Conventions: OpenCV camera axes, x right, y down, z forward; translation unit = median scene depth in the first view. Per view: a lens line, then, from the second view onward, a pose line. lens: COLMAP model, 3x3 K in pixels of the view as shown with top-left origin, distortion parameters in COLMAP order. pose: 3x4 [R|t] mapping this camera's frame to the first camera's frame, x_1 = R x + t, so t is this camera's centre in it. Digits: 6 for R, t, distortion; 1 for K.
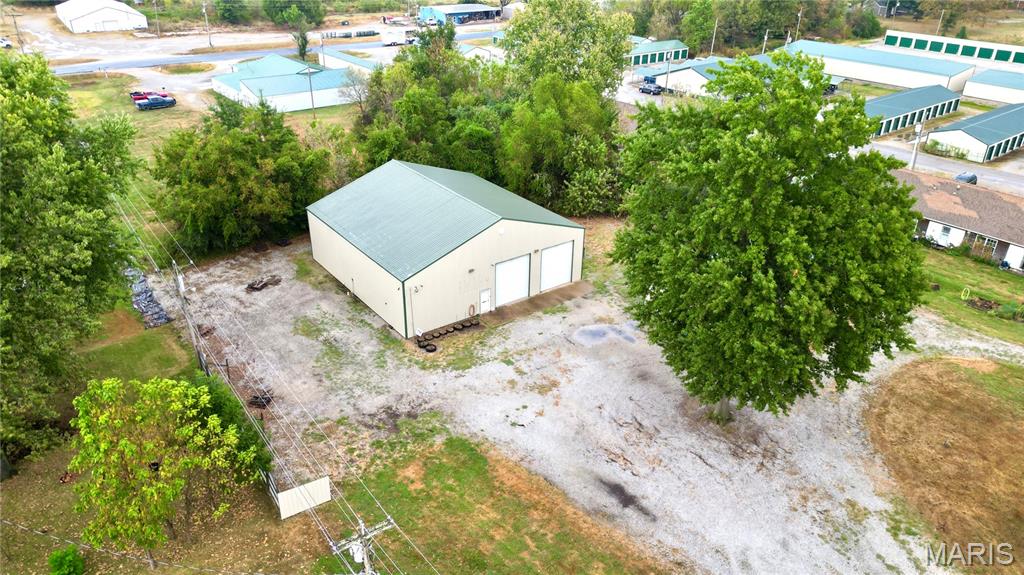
lens RADIAL K [[709.3, 0, 512.0], [0, 709.3, 287.5], [0, 0, 1]] dist [0.091466, -0.103006]
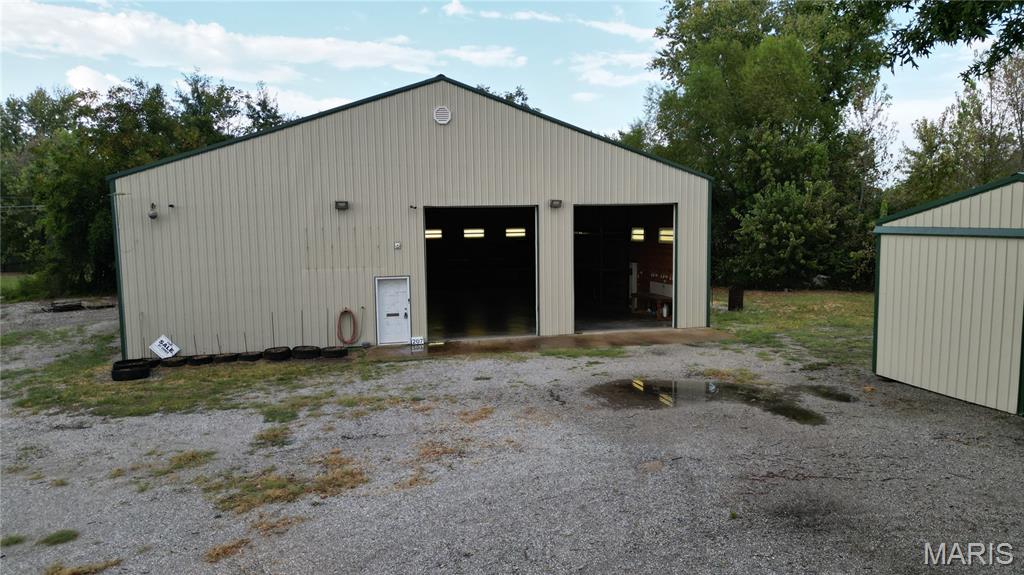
lens RADIAL K [[709.3, 0, 512.0], [0, 709.3, 287.5], [0, 0, 1]] dist [0.091466, -0.103006]
pose [[0.924461, 0.013139, -0.381050, 0.142247], [-0.154871, 0.926185, -0.343797, 0.111320], [0.348406, 0.376840, 0.858257, 0.619162]]
